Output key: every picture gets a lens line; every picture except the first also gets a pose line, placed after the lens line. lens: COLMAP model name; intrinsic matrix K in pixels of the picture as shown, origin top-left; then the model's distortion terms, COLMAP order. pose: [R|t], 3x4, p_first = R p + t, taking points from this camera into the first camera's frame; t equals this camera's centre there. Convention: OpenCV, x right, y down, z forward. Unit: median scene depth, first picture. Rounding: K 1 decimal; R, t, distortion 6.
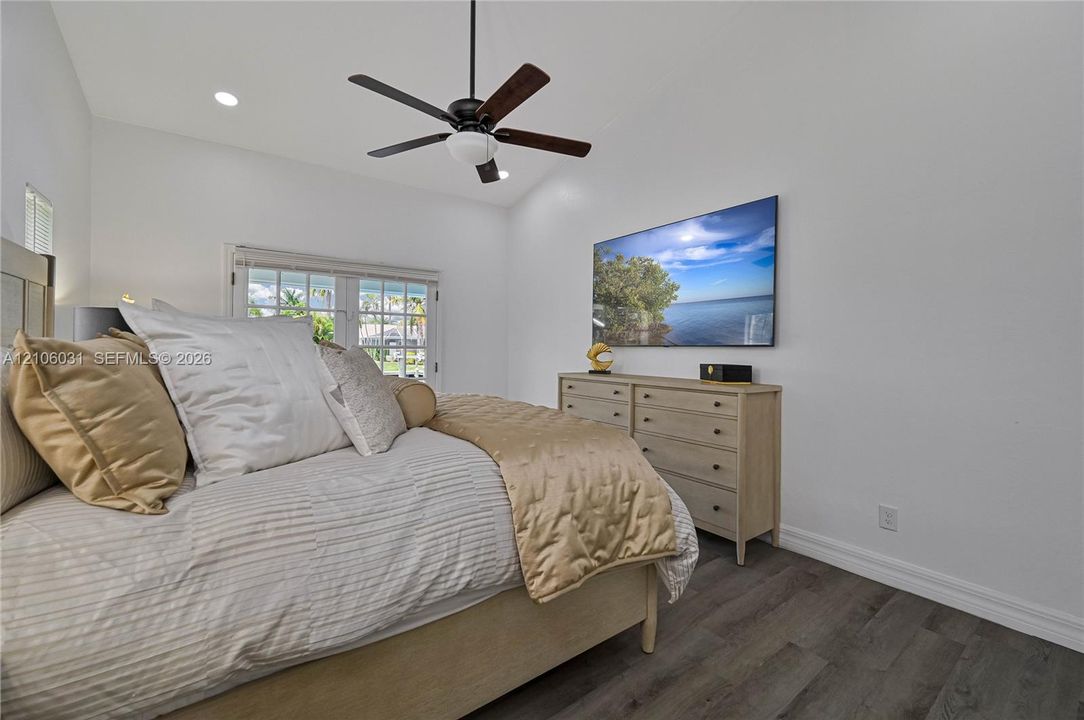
lens RADIAL K [[435.8, 0, 542.6], [0, 435.8, 356.3], [0, 0, 1]] dist [0.004674, 0.000107]
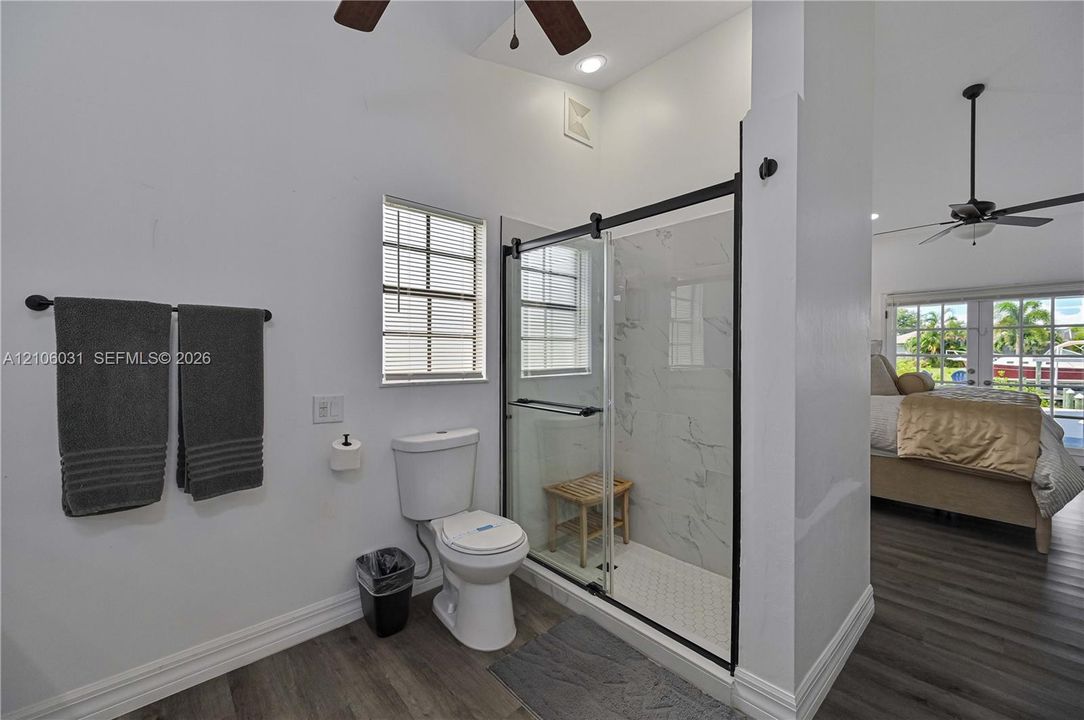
lens RADIAL K [[435.8, 0, 542.1], [0, 435.8, 357.2], [0, 0, 1]] dist [0.004674, 0.000107]
pose [[0.112429, -0.000635, -0.993660, 1.540475], [-0.017755, 0.999839, -0.002648, 0.015259], [0.993501, 0.017940, 0.112399, -0.916767]]
